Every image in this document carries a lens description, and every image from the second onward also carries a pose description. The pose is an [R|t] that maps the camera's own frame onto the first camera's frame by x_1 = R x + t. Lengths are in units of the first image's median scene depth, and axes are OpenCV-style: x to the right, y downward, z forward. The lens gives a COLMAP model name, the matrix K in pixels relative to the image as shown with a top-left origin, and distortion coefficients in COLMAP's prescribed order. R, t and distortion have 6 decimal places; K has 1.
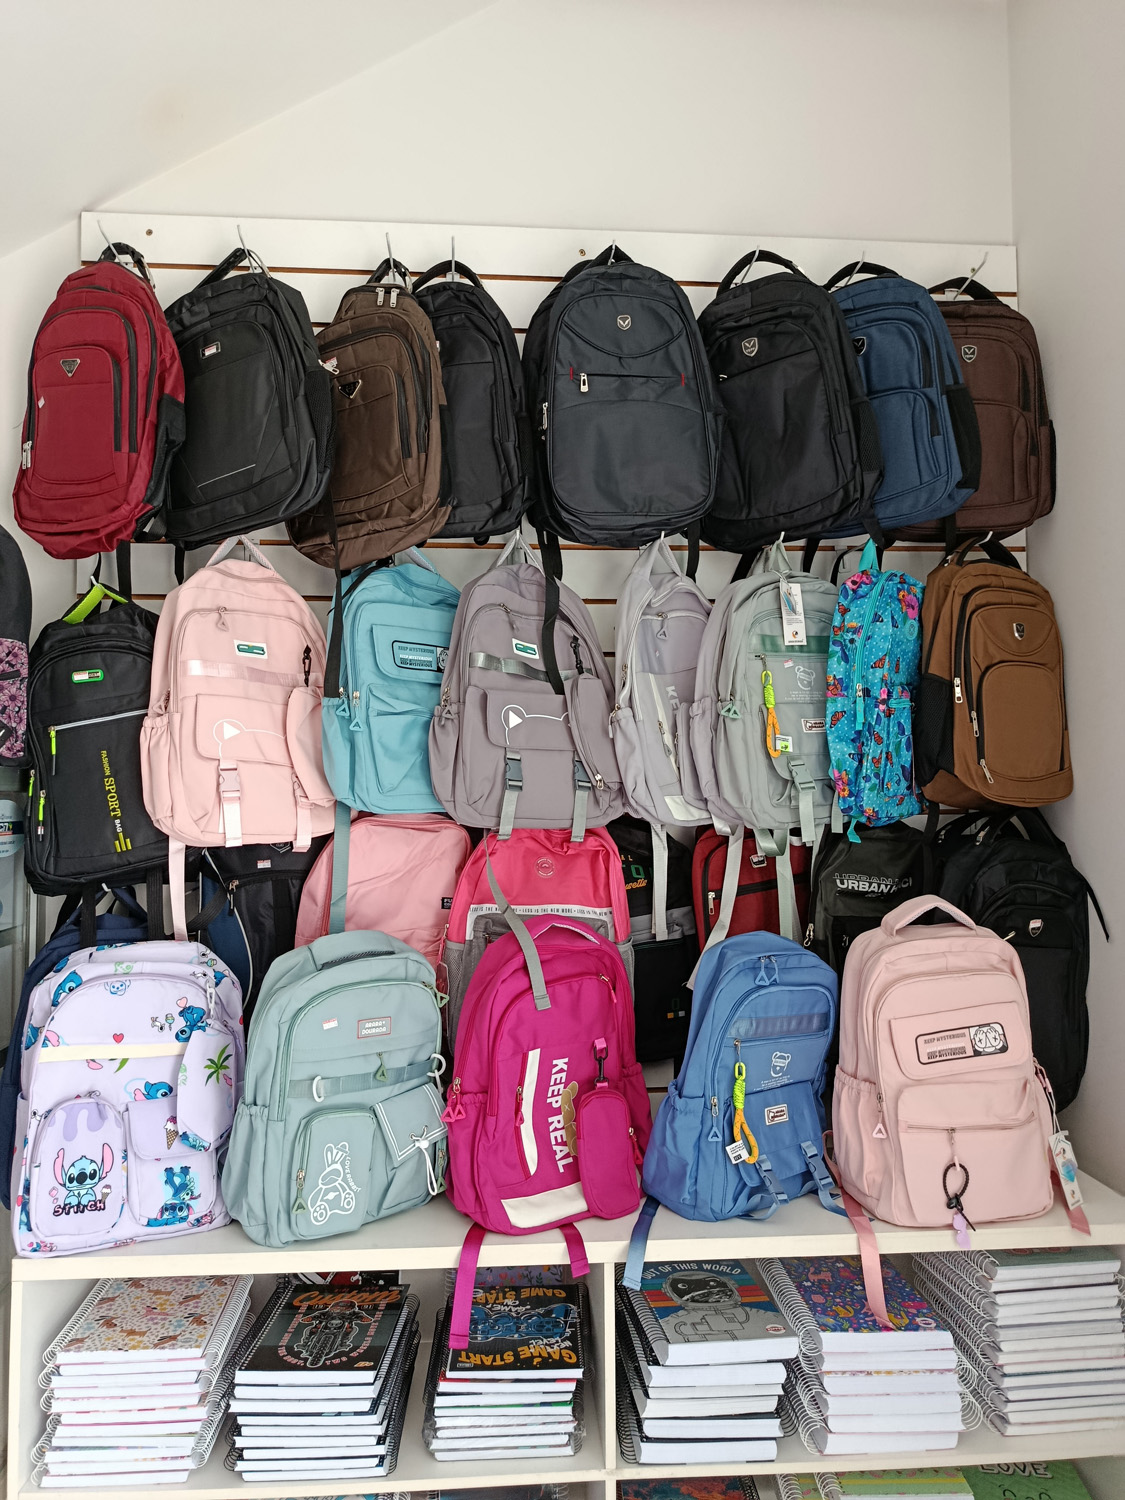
lens RADIAL K [[1041.5, 0, 562.5], [0, 1041.5, 750.0], [0, 0, 1]] dist [0.052048, -0.056352]
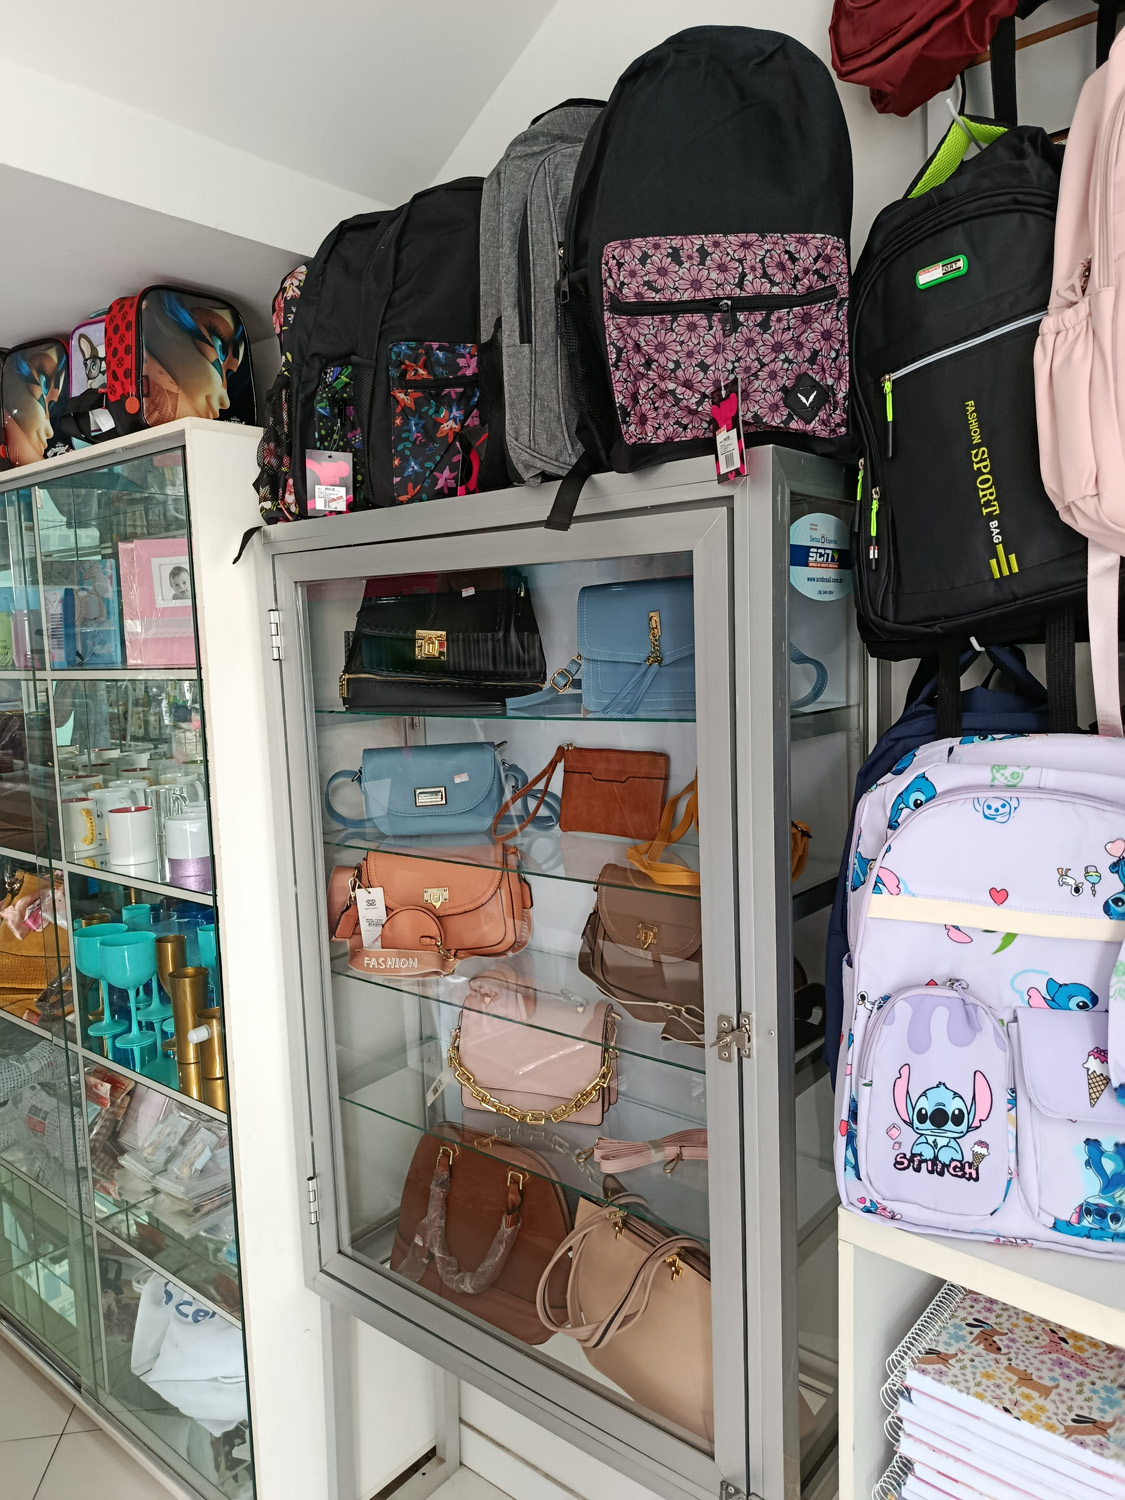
lens RADIAL K [[1070.1, 0, 549.0], [0, 1070.1, 745.1], [0, 0, 1]] dist [0.049555, -0.077699]
pose [[0.696682, 0.052098, -0.715485, -0.174109], [0.063459, 0.988974, 0.133804, 0.097085], [0.714567, -0.138623, 0.685695, 0.425682]]
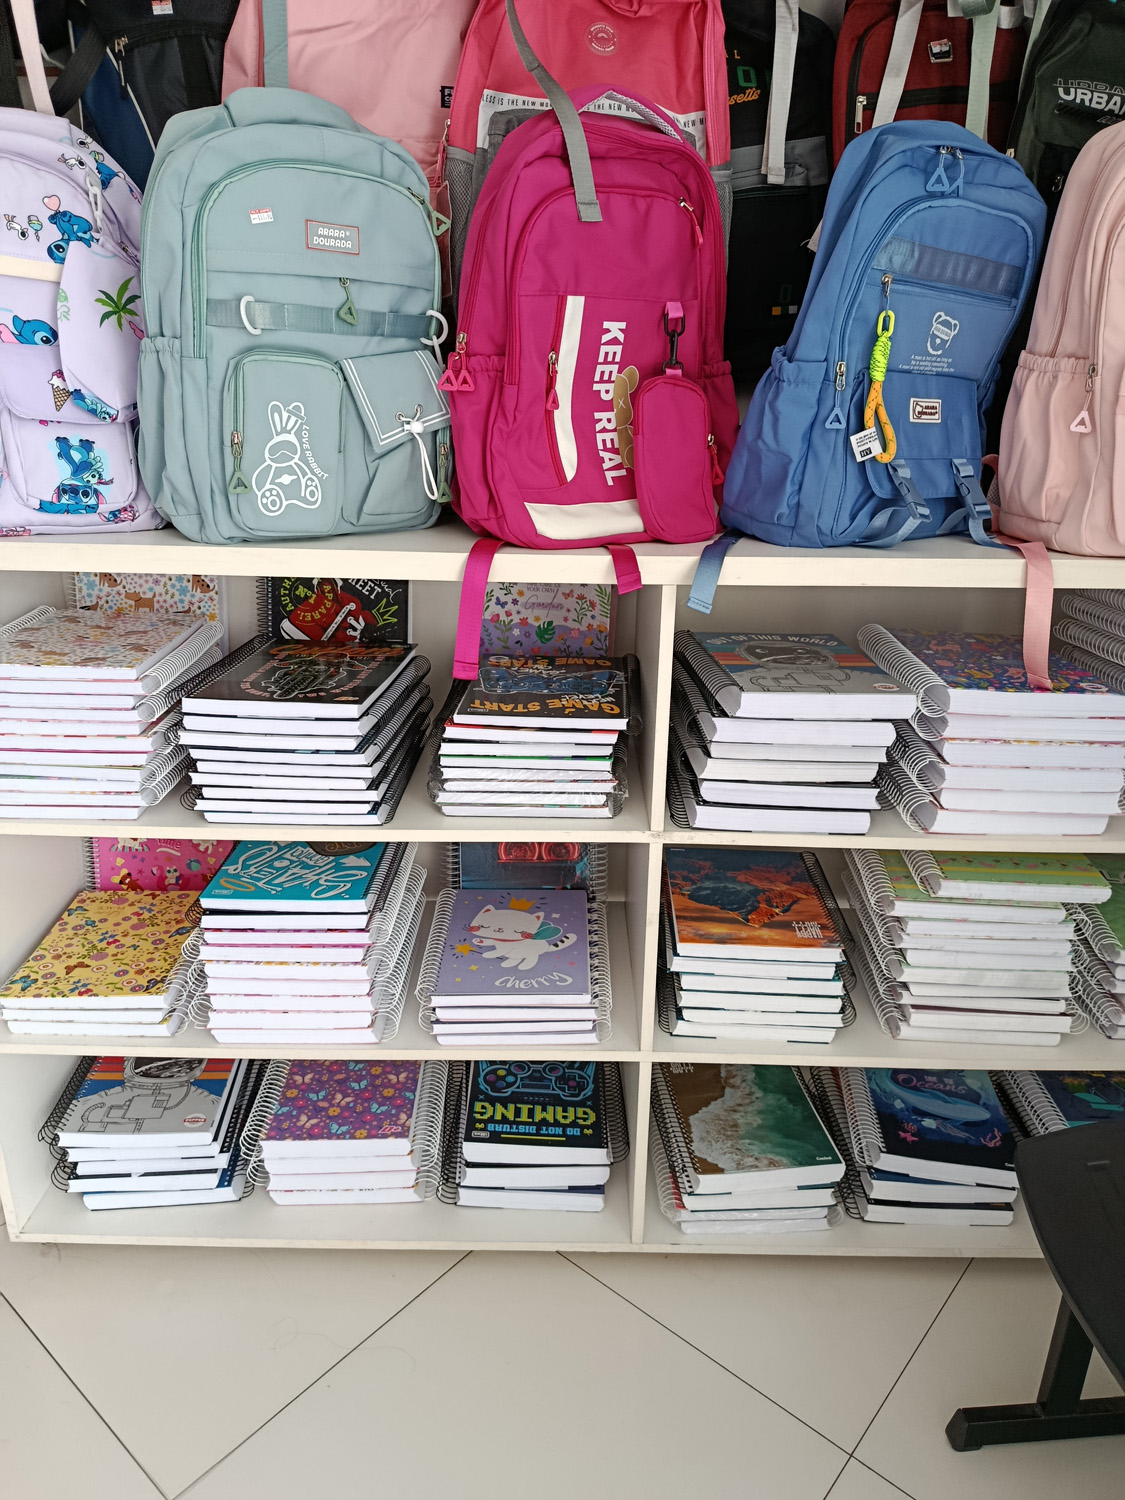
lens RADIAL K [[1051.0, 0, 565.2], [0, 1051.0, 742.8], [0, 0, 1]] dist [0.092276, -0.177572]
pose [[0.997517, 0.042506, -0.056155, 0.017069], [-0.017246, 0.920479, 0.390410, 0.290264], [0.068284, -0.388472, 0.918927, 0.267805]]
